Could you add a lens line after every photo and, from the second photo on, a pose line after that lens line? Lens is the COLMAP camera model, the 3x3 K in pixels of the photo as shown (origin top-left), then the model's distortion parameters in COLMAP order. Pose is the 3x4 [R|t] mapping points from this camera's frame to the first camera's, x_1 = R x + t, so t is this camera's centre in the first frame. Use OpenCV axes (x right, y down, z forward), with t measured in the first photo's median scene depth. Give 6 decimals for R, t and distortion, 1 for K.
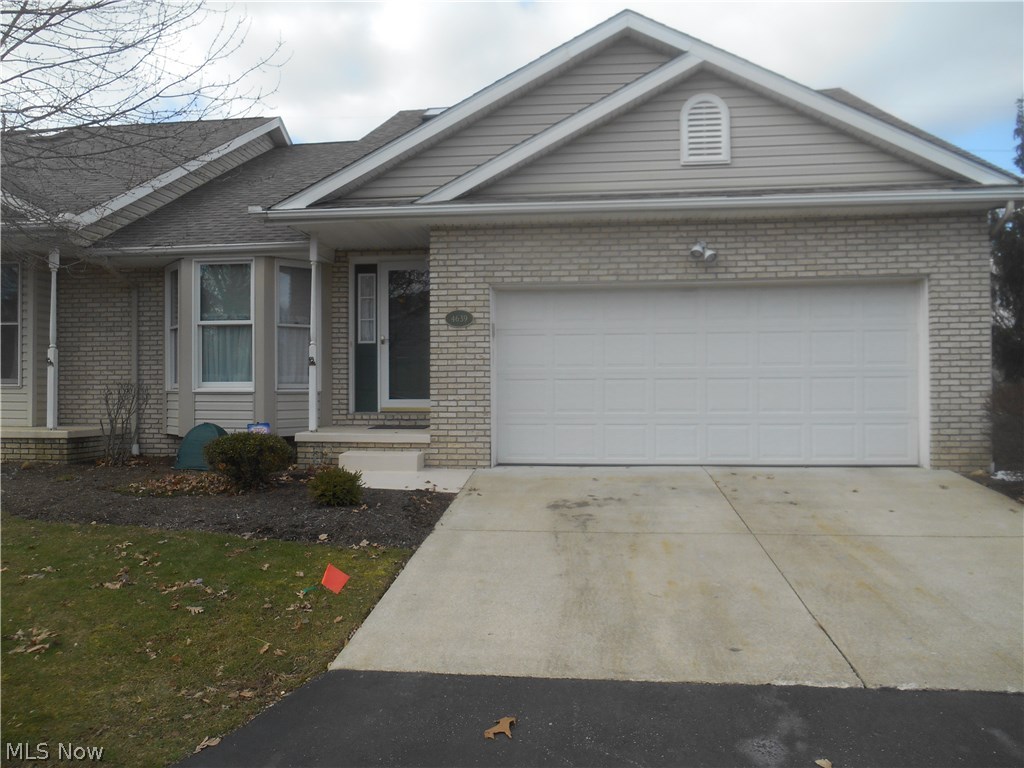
lens RADIAL K [[778.5, 0, 513.8], [0, 778.5, 388.5], [0, 0, 1]] dist [-0.044573, 0.008170]
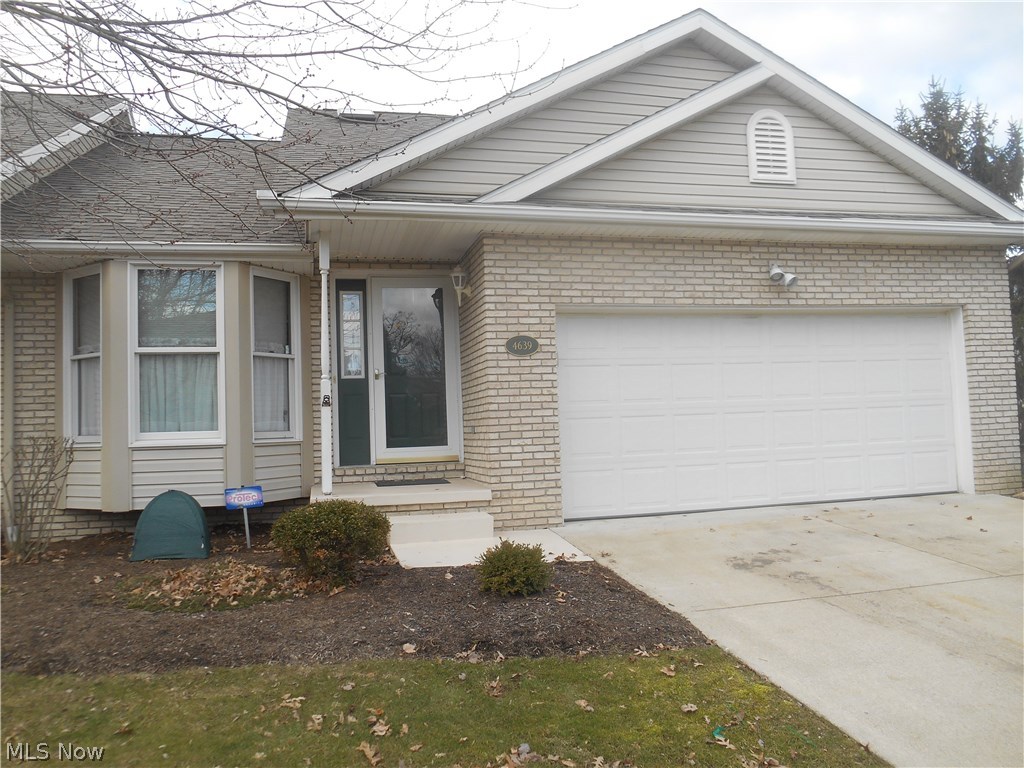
lens RADIAL K [[778.5, 0, 513.2], [0, 778.5, 376.7], [0, 0, 1]] dist [-0.044573, 0.008170]
pose [[0.937374, -0.007253, 0.348250, -0.365053], [0.030087, 0.997733, -0.060203, -0.007703], [-0.347024, 0.066911, 0.935466, 0.237303]]
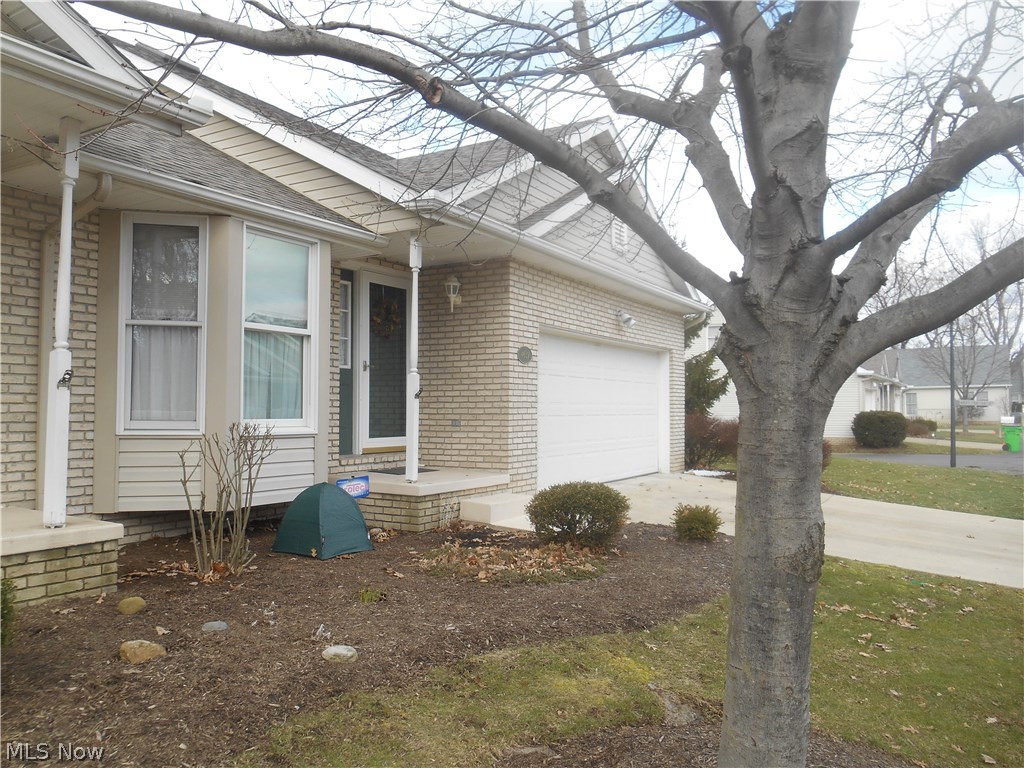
lens RADIAL K [[778.5, 0, 505.5], [0, 778.5, 380.9], [0, 0, 1]] dist [-0.044573, 0.008170]
pose [[0.416507, 0.037032, 0.908378, -0.982205], [-0.006349, 0.999264, -0.037826, -0.018929], [-0.909110, 0.009988, 0.416436, 0.608608]]
